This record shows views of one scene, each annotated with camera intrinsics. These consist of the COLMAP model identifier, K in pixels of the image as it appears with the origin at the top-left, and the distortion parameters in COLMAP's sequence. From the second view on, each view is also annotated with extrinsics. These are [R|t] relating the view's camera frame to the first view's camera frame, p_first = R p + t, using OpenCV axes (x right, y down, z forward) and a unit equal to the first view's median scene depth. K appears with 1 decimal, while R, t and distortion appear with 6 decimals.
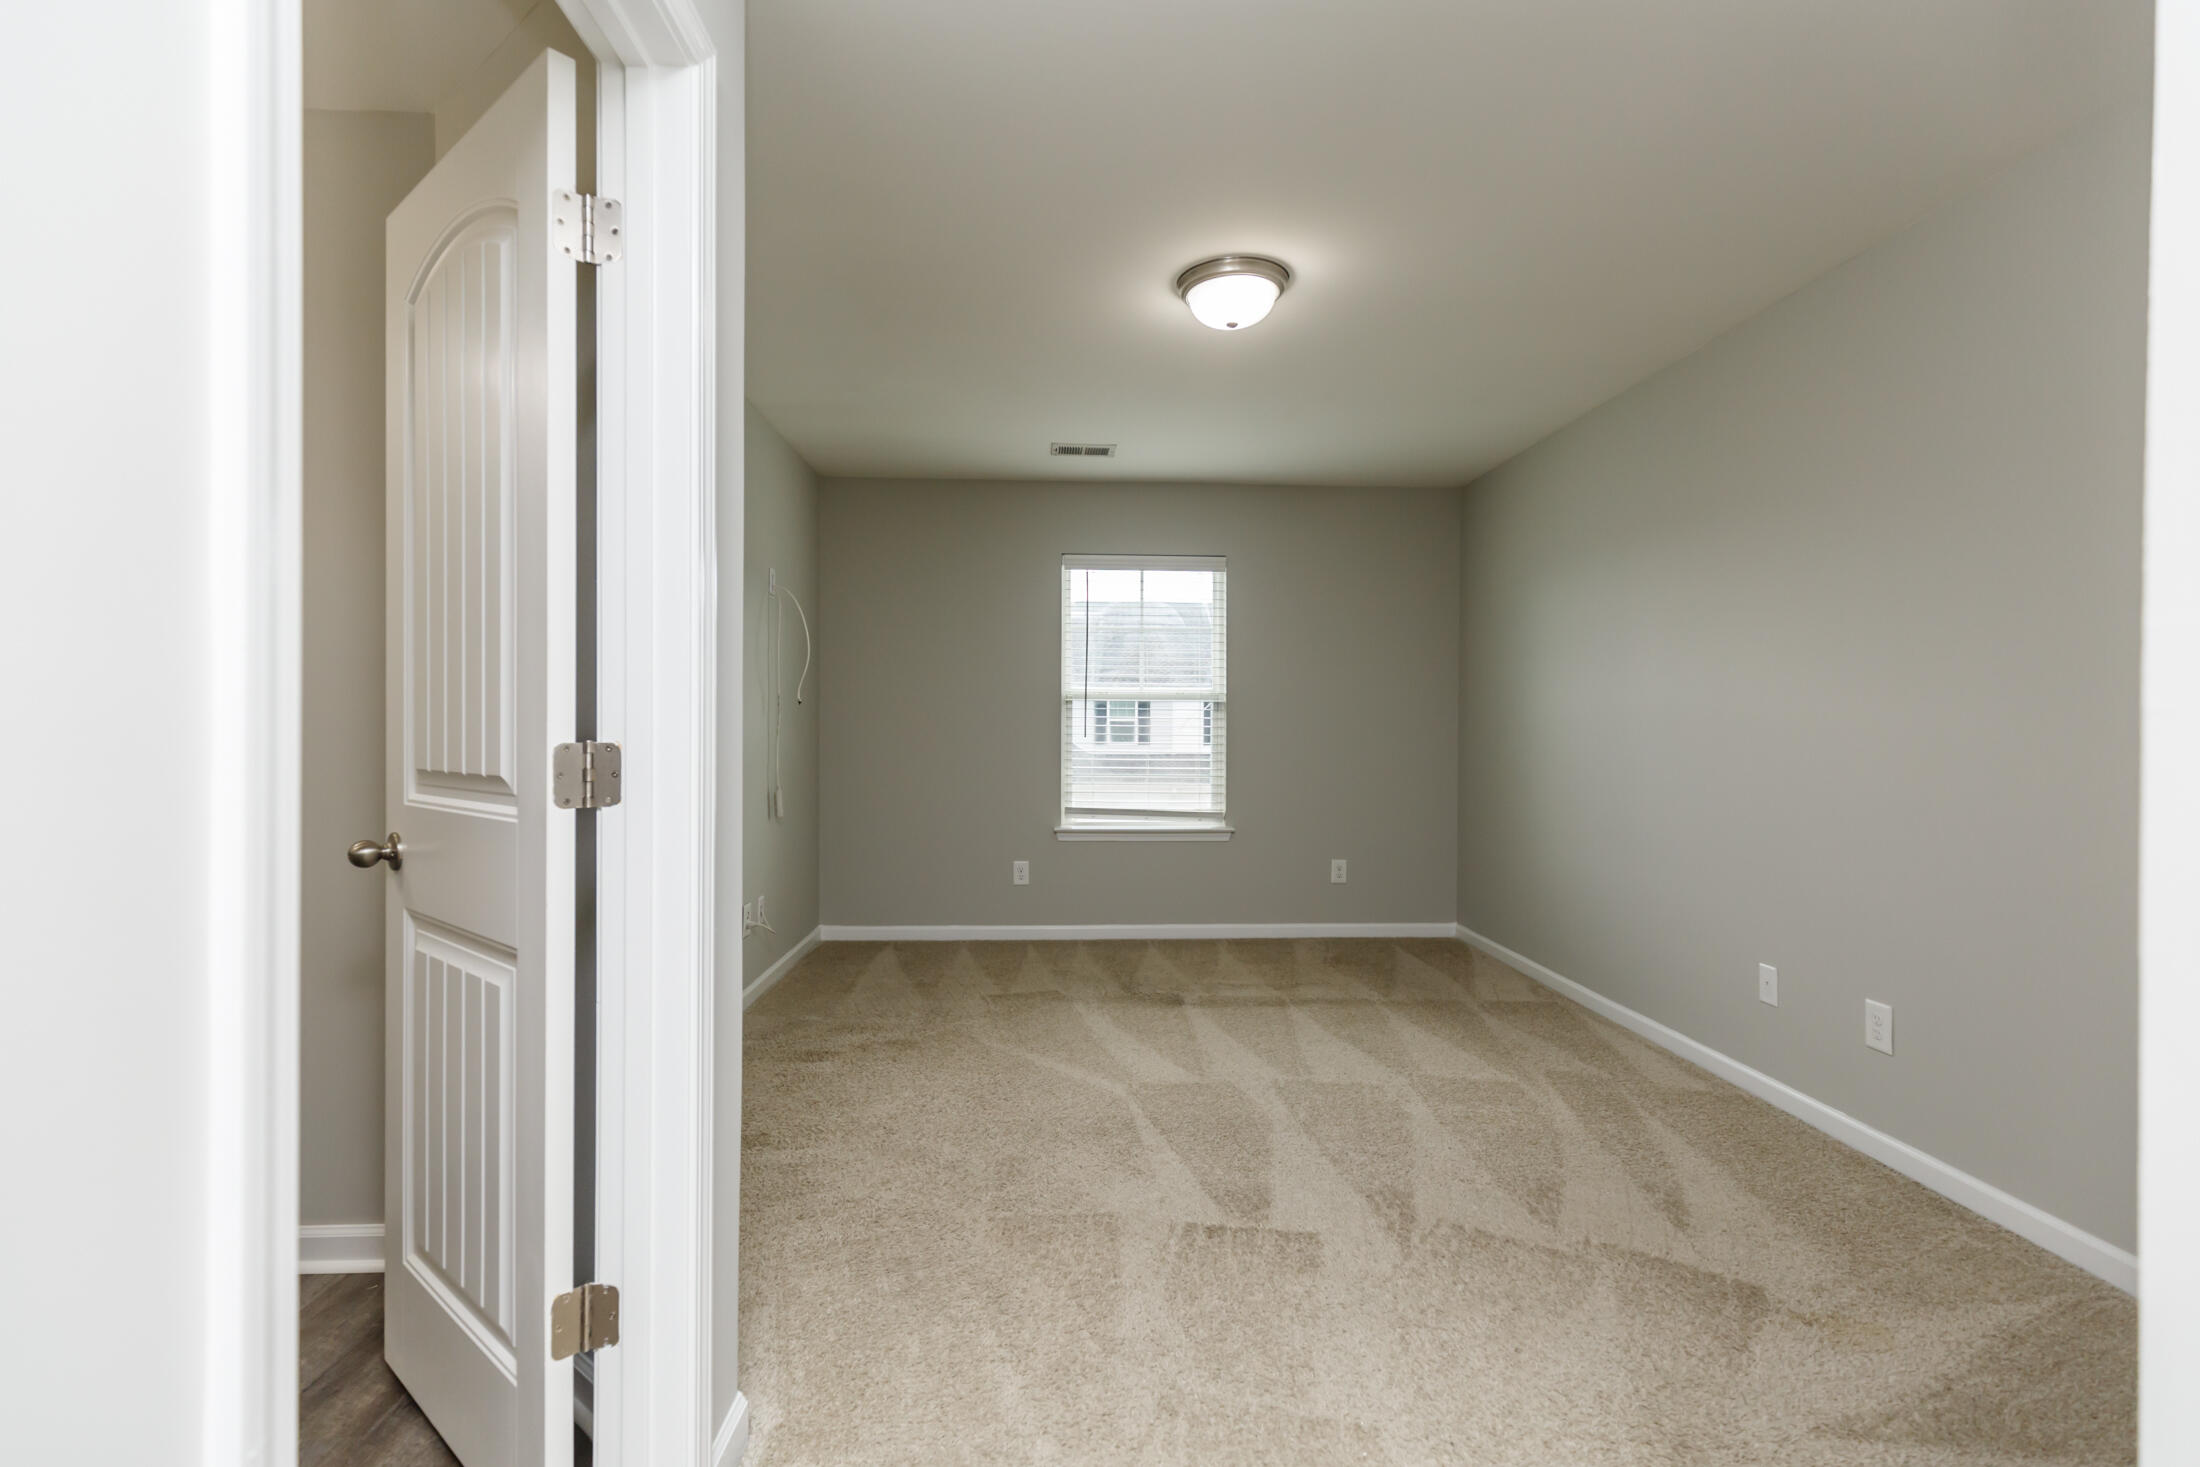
lens RADIAL K [[991.1, 0, 1098.7], [0, 991.1, 730.4], [0, 0, 1]] dist [0.002547, 0.000696]
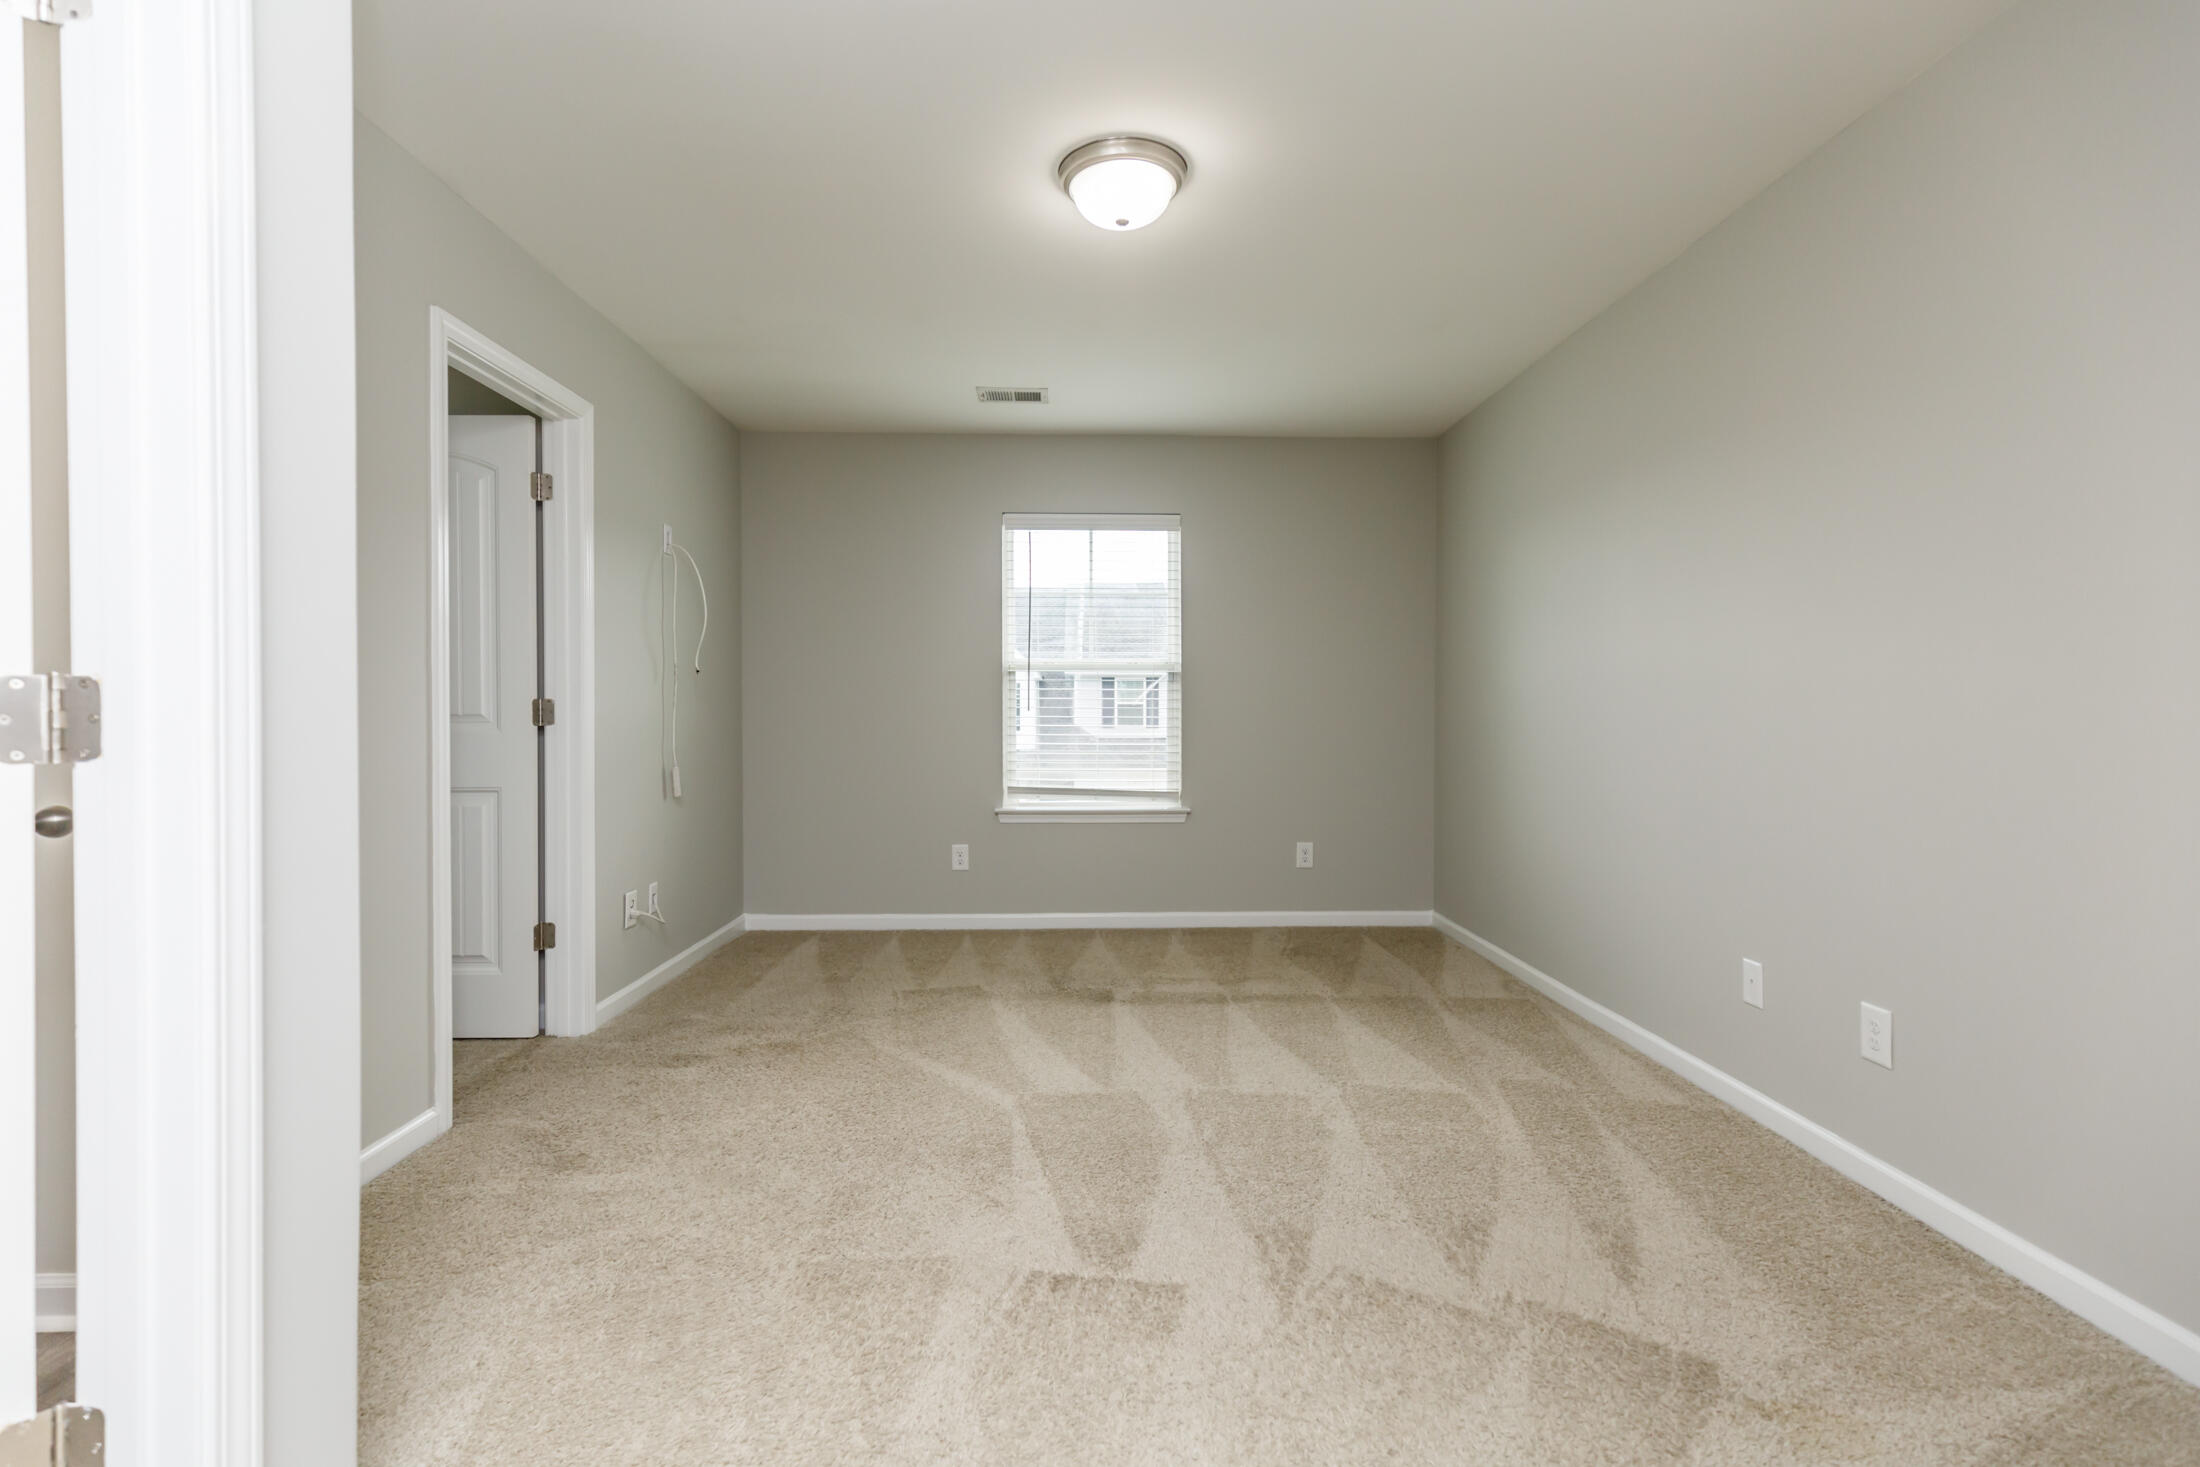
lens RADIAL K [[991.4, 0, 1106.7], [0, 991.4, 725.7], [0, 0, 1]] dist [0.003934, 0.000421]
pose [[0.999797, -0.004639, -0.019594, 0.139265], [0.004820, 0.999946, 0.009220, 0.022733], [0.019550, -0.009312, 0.999766, 0.135018]]
